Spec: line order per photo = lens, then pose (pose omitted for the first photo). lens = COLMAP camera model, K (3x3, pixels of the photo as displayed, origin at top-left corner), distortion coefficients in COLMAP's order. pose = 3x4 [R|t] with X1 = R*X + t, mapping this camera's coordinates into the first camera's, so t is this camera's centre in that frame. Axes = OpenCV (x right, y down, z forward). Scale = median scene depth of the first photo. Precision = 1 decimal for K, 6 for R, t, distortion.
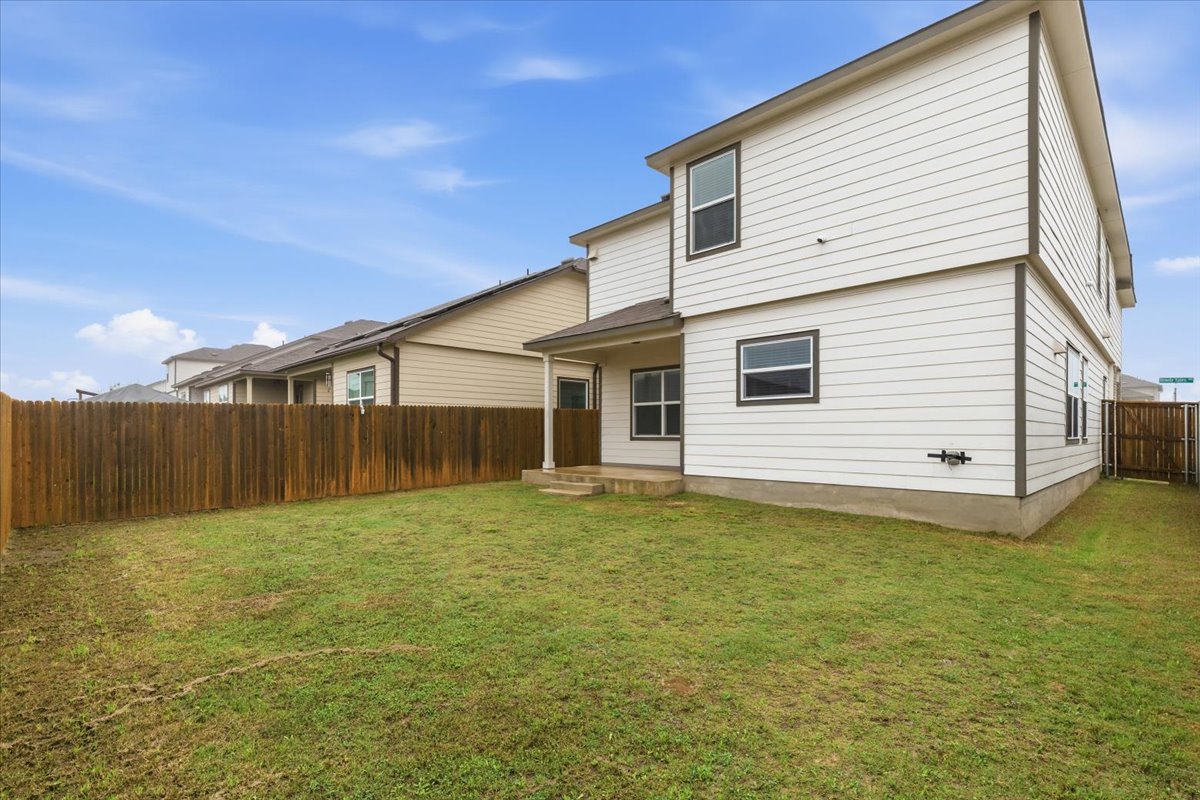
lens RADIAL K [[560.5, 0, 599.1], [0, 560.5, 426.3], [0, 0, 1]] dist [0.005895, -0.001421]
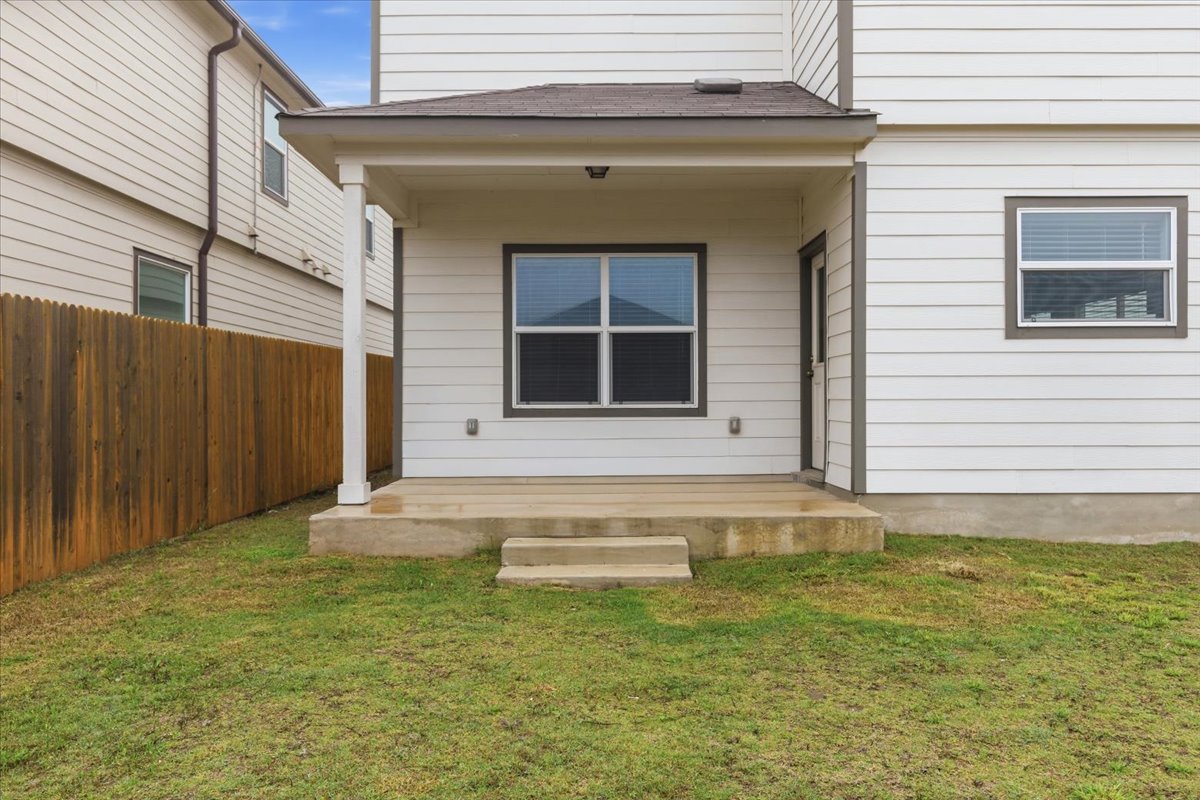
lens RADIAL K [[851.9, 0, 596.2], [0, 851.9, 400.8], [0, 0, 1]] dist [0.000243, -0.004394]
pose [[0.703440, -0.000151, 0.710755, -0.490476], [-0.005973, 0.999963, 0.006124, 0.013300], [-0.710730, -0.008554, 0.703413, 0.742178]]
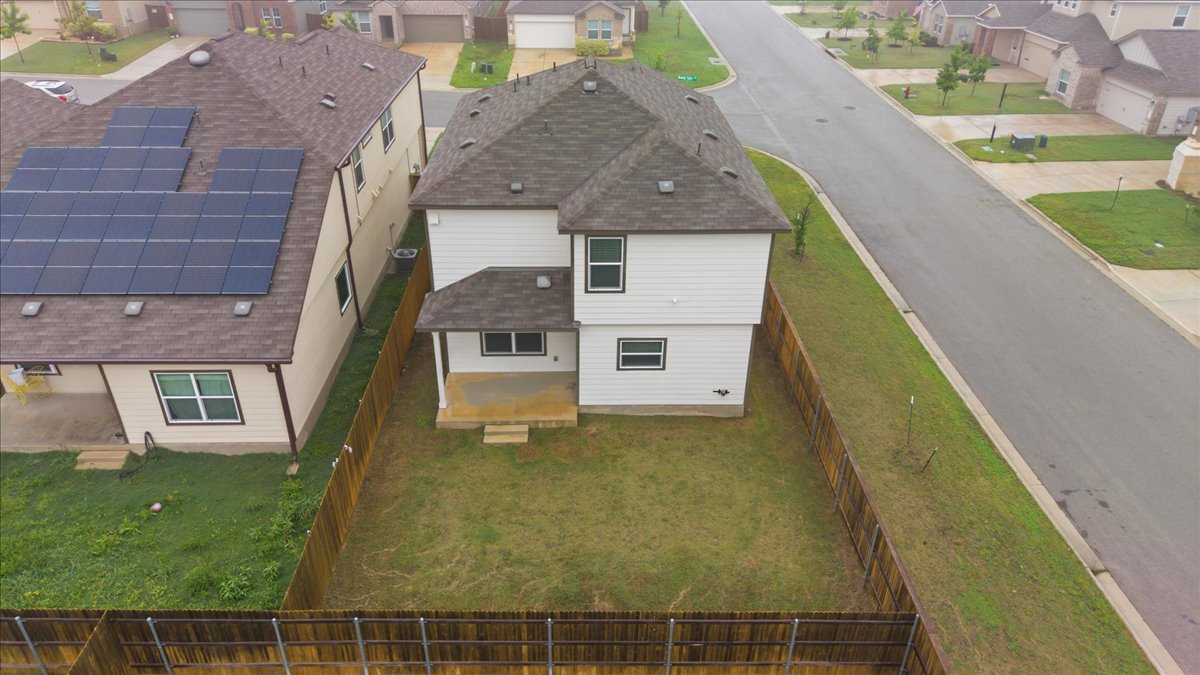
lens RADIAL K [[806.9, 0, 602.2], [0, 806.9, 338.6], [0, 0, 1]] dist [0.007801, 0.000193]
pose [[0.679134, -0.364871, 0.636904, -1.322101], [-0.019512, 0.858418, 0.512579, -1.385598], [-0.733755, -0.360537, 0.575862, -0.358194]]
